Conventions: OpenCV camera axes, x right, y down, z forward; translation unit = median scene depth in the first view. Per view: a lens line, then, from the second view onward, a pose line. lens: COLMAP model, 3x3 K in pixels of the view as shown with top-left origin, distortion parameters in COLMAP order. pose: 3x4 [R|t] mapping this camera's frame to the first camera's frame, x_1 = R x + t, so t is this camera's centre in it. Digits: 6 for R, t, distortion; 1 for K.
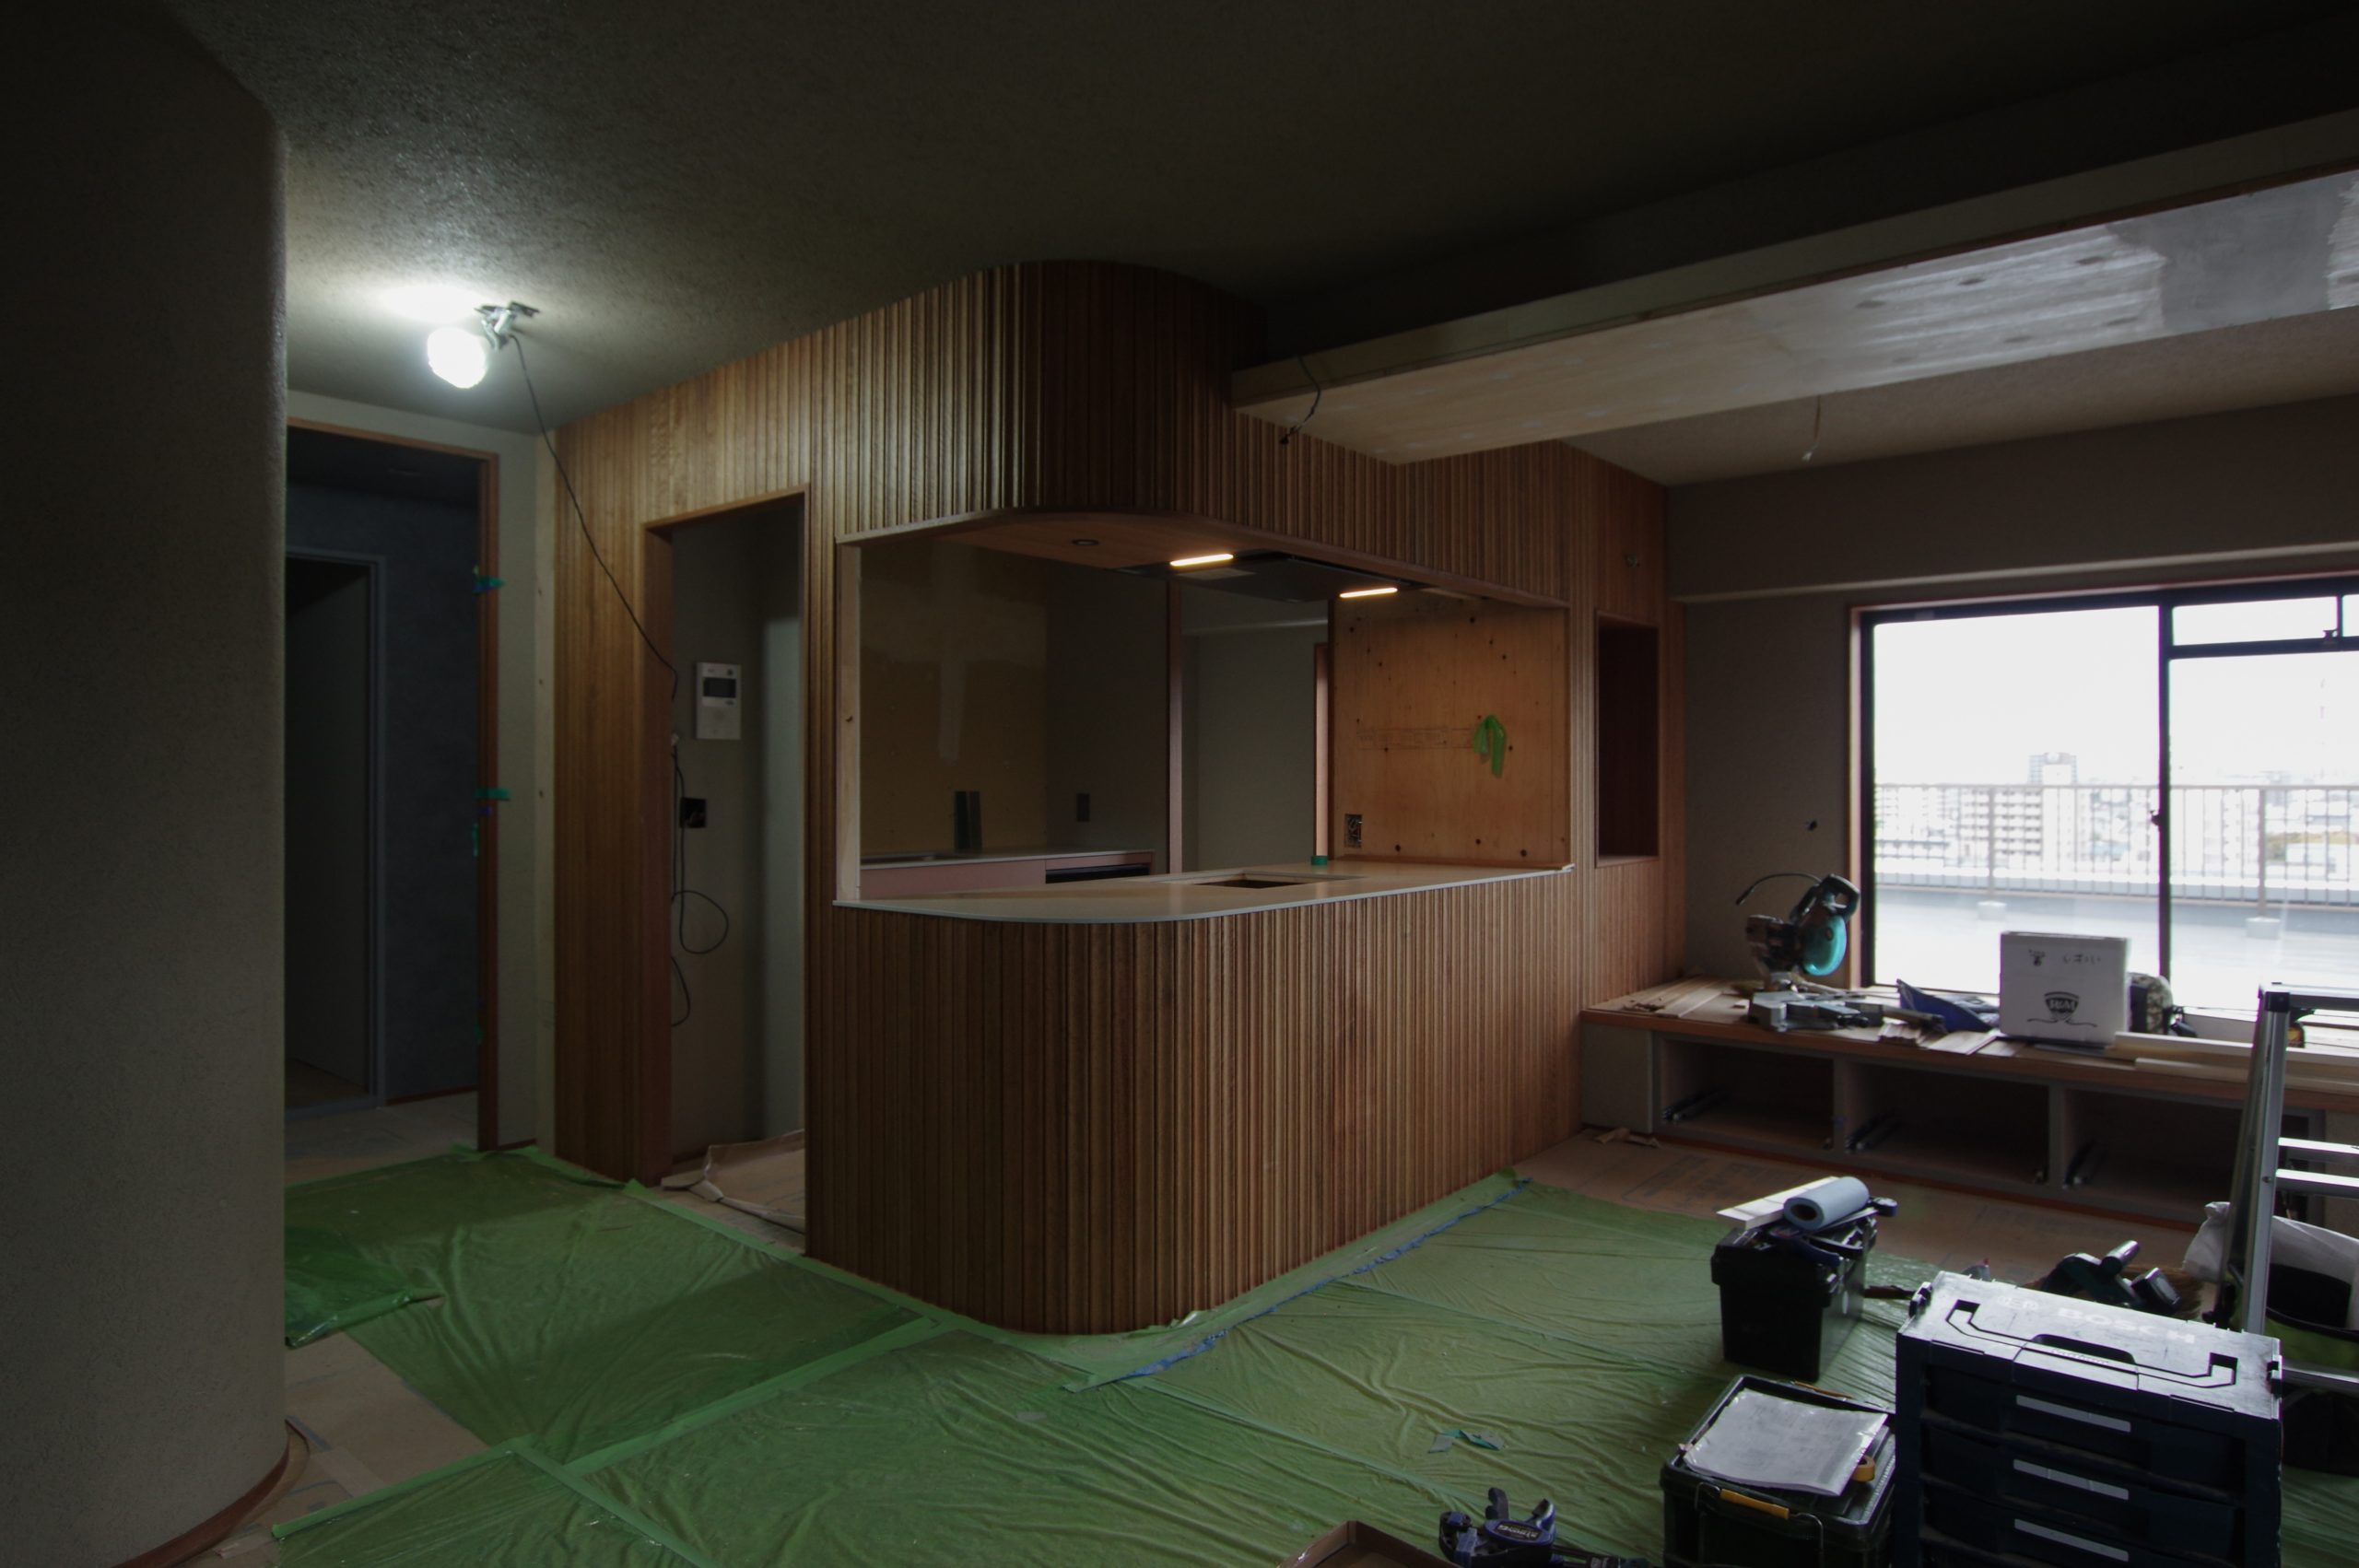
lens RADIAL K [[1360.5, 0, 1175.1], [0, 1360.5, 778.4], [0, 0, 1]] dist [0.001673, -0.001346]
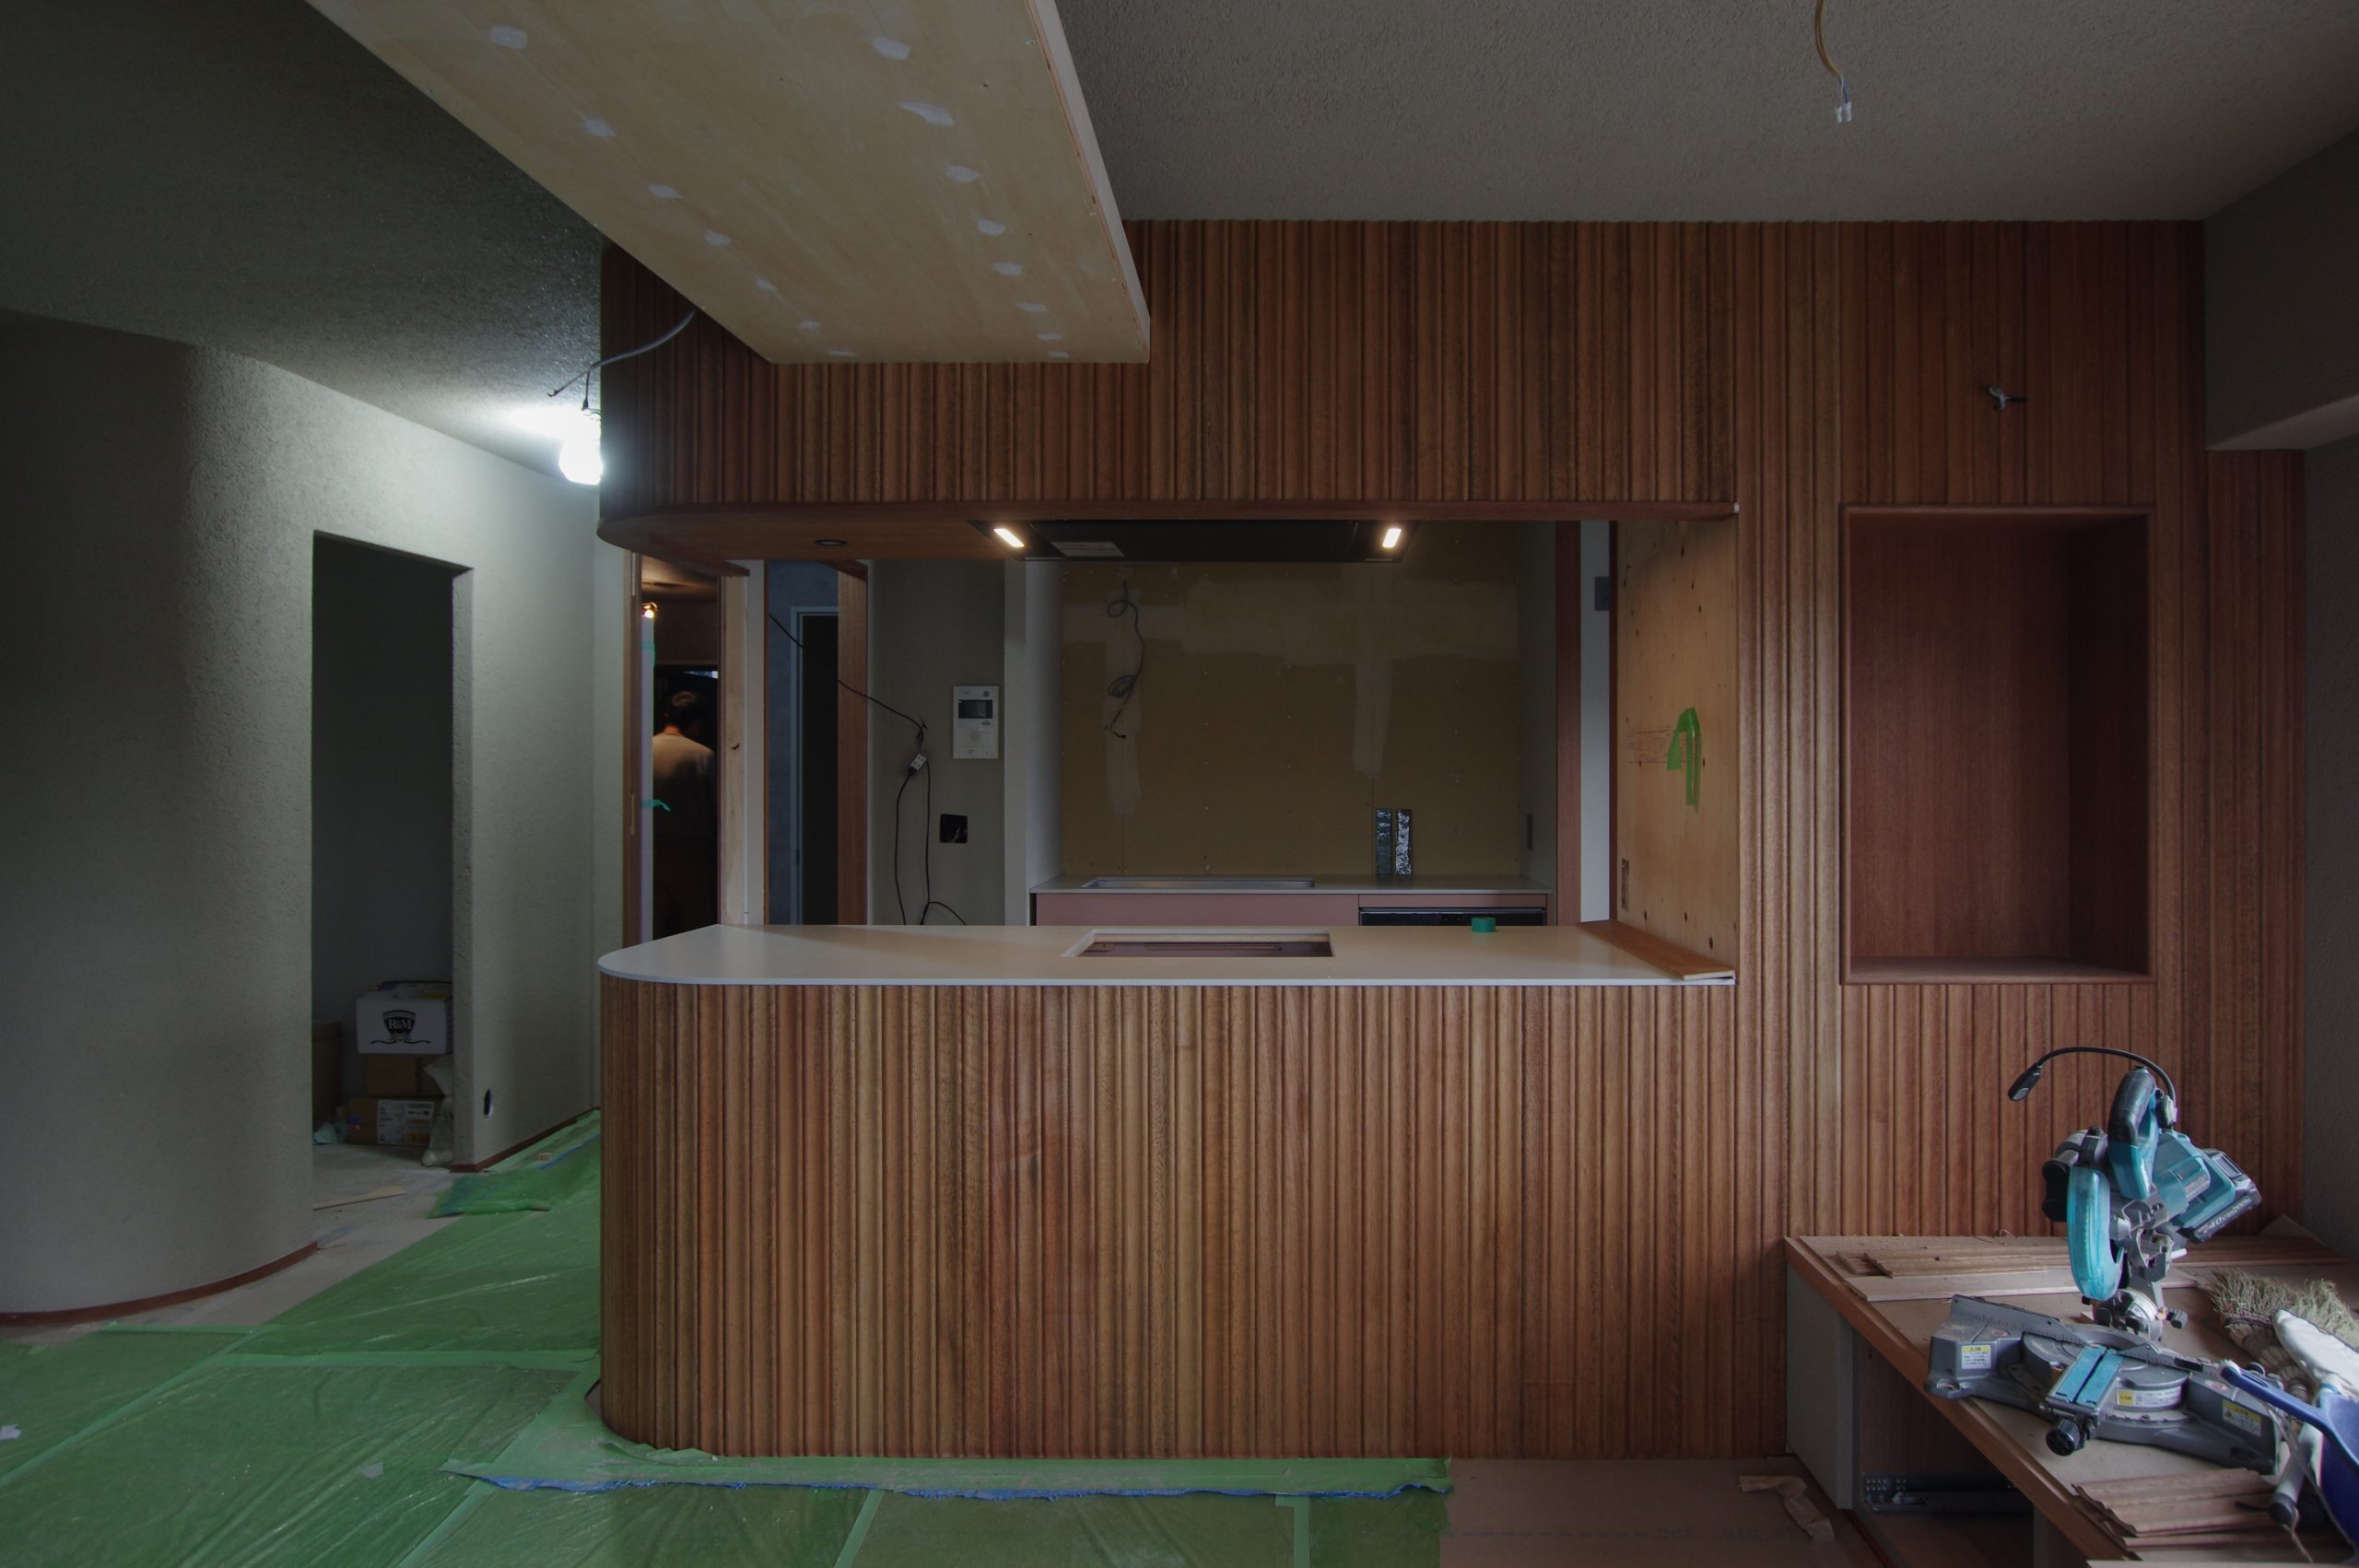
lens RADIAL K [[1360.5, 0, 1177.8], [0, 1360.5, 778.8], [0, 0, 1]] dist [0.001673, -0.001346]
pose [[0.634216, 0.003677, -0.773147, 0.773584], [-0.000215, 0.999989, 0.004579, -0.024914], [0.773156, -0.002738, 0.634210, 0.631785]]
